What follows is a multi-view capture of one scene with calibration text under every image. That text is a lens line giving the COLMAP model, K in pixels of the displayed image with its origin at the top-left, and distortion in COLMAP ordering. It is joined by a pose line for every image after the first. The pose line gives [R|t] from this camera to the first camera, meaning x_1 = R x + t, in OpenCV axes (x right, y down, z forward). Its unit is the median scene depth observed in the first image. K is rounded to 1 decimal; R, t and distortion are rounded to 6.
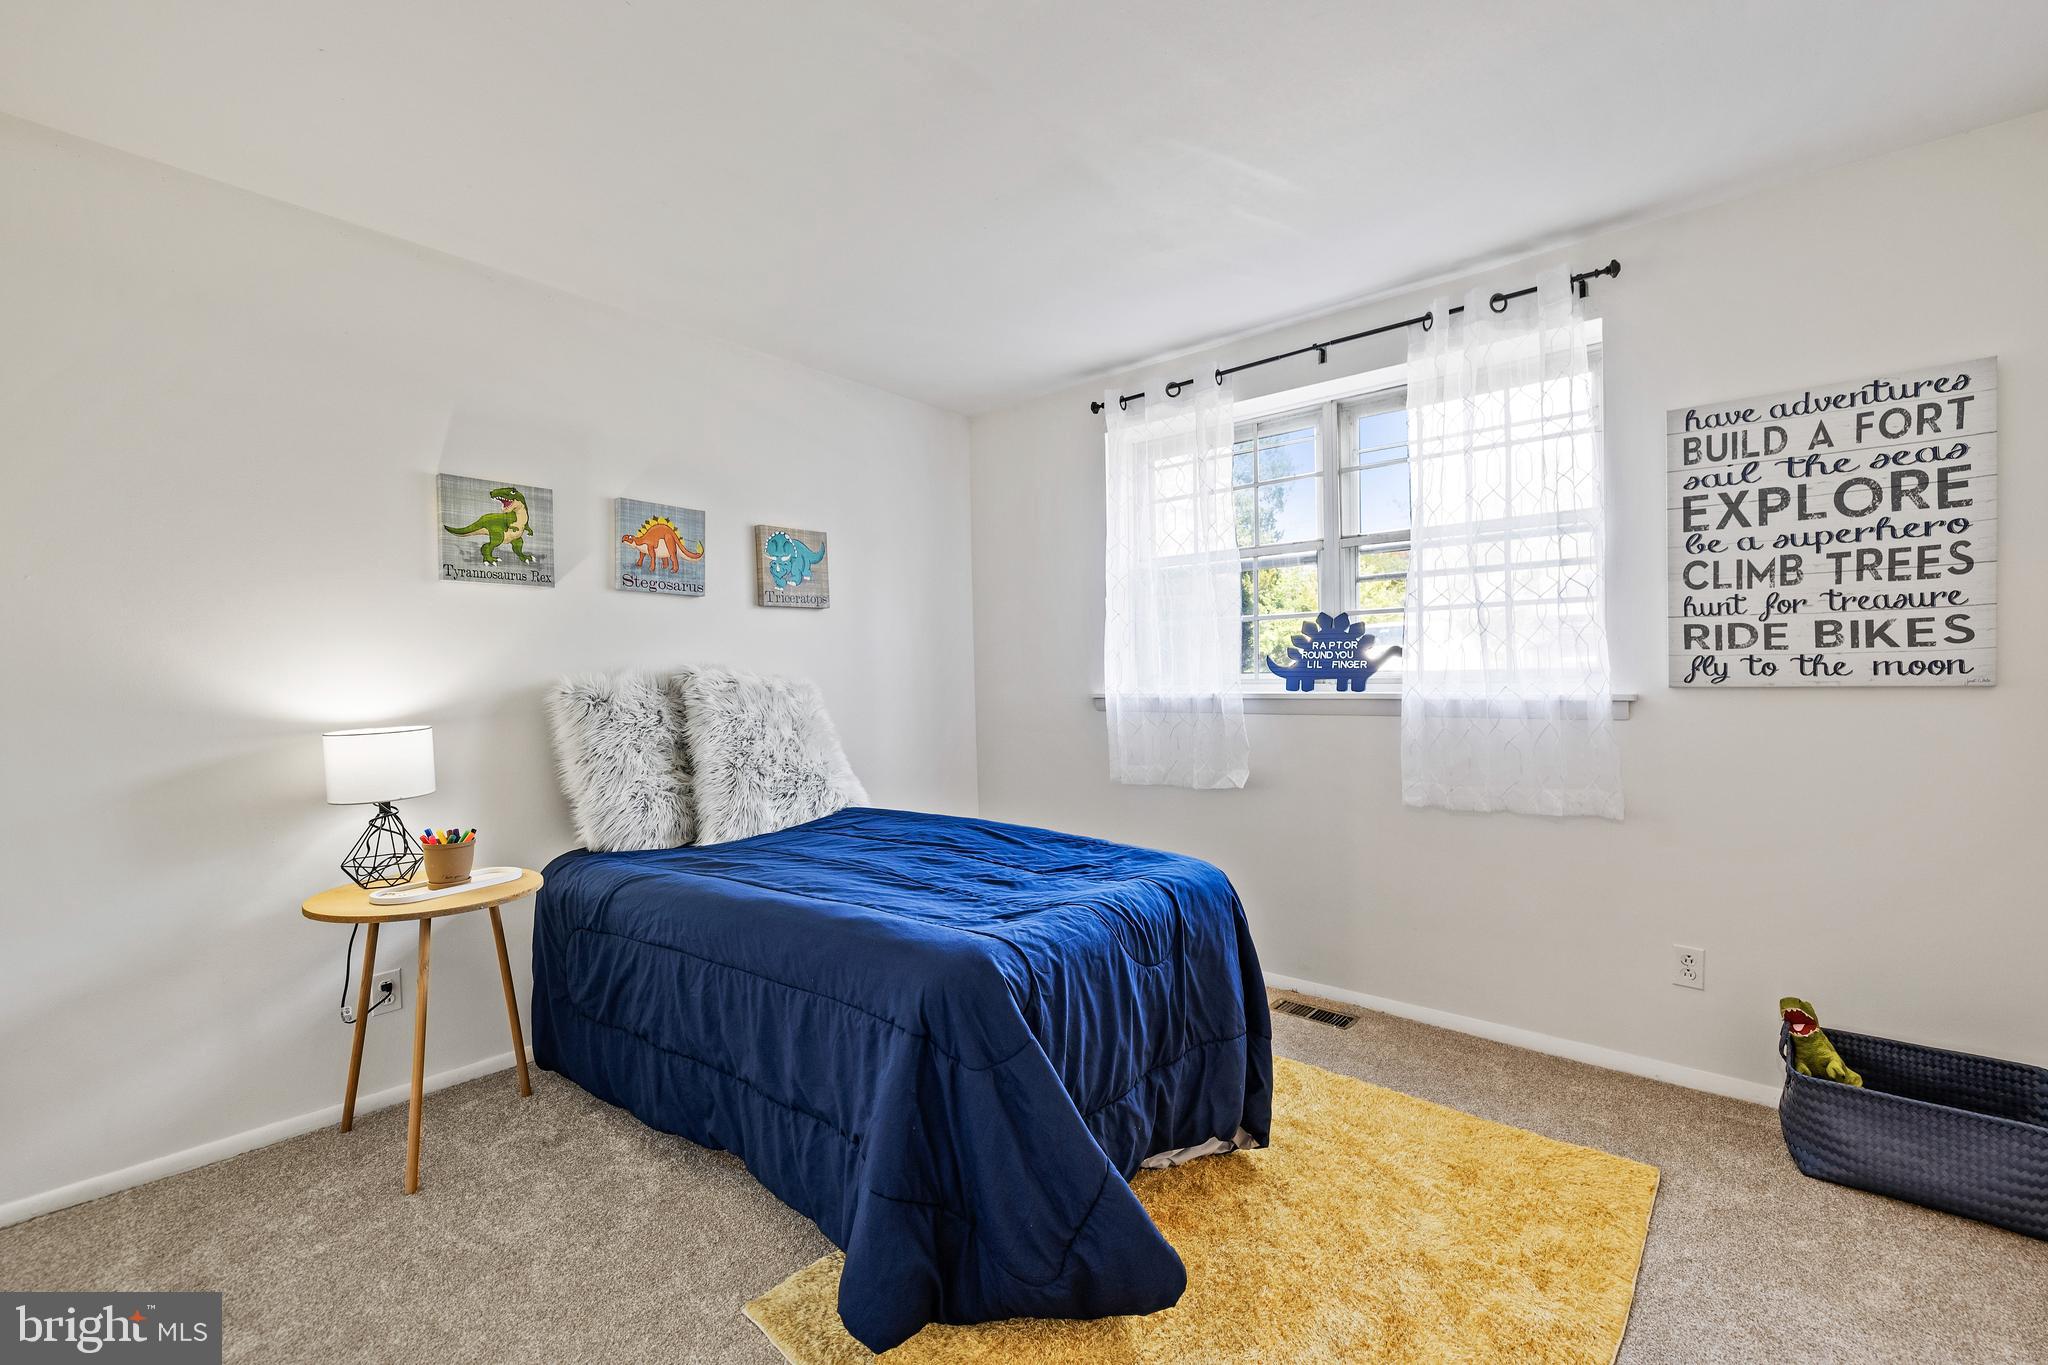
lens RADIAL K [[877.8, 0, 1010.2], [0, 877.8, 687.4], [0, 0, 1]] dist [-0.000307, 0.001792]
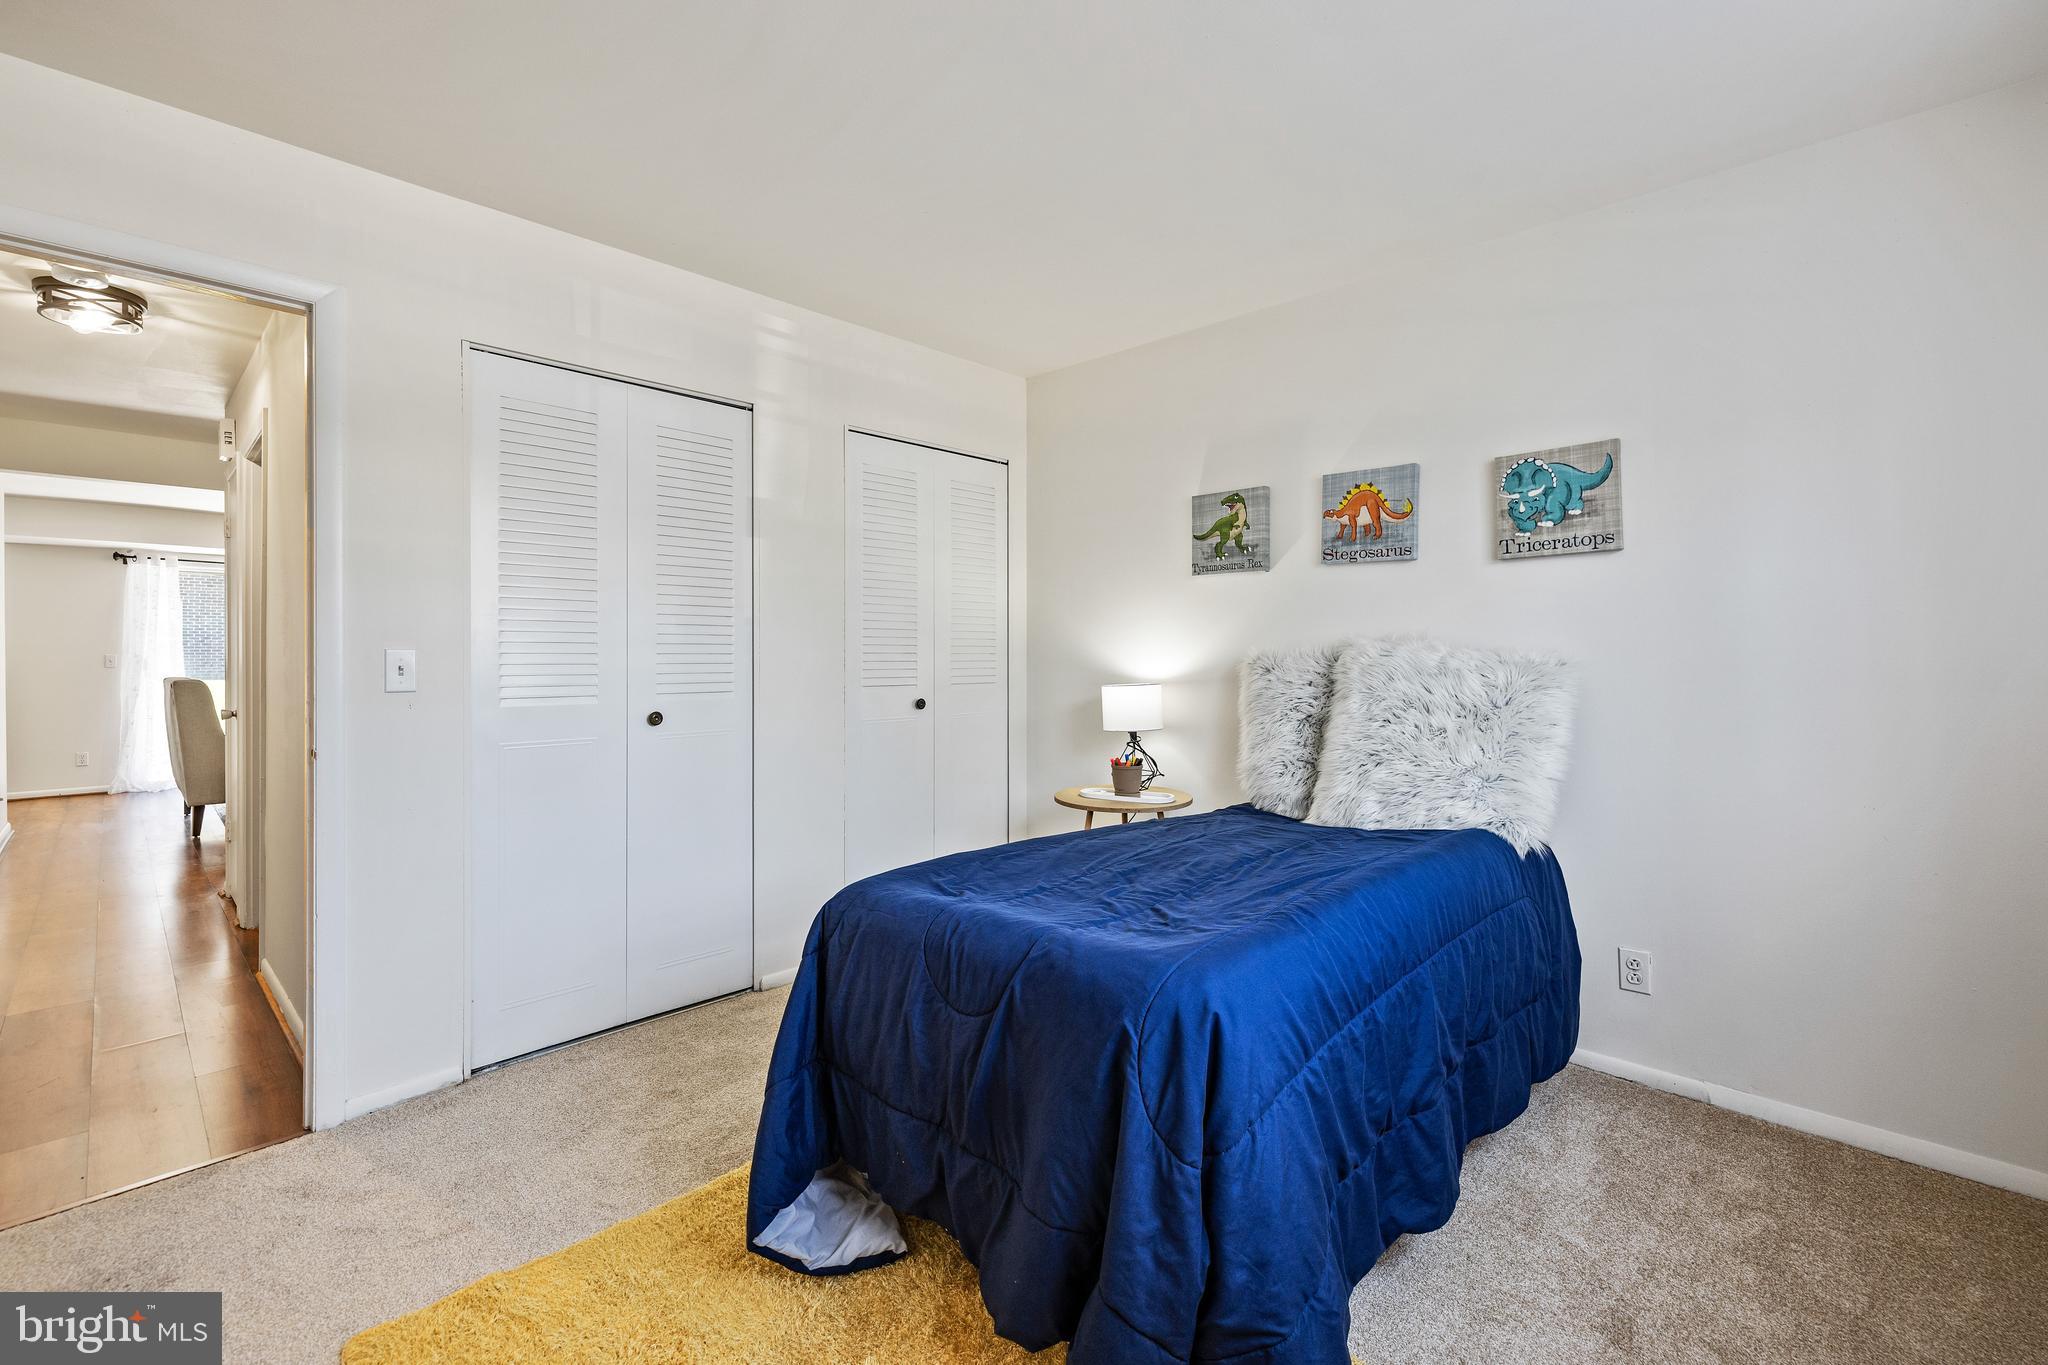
lens RADIAL K [[877.8, 0, 1049.8], [0, 877.8, 645.0], [0, 0, 1]] dist [-0.000307, 0.001792]
pose [[-0.056695, 0.010076, -0.998341, 0.640096], [-0.007778, 0.999914, 0.010533, -0.026349], [0.998361, 0.008363, -0.056611, 0.777868]]
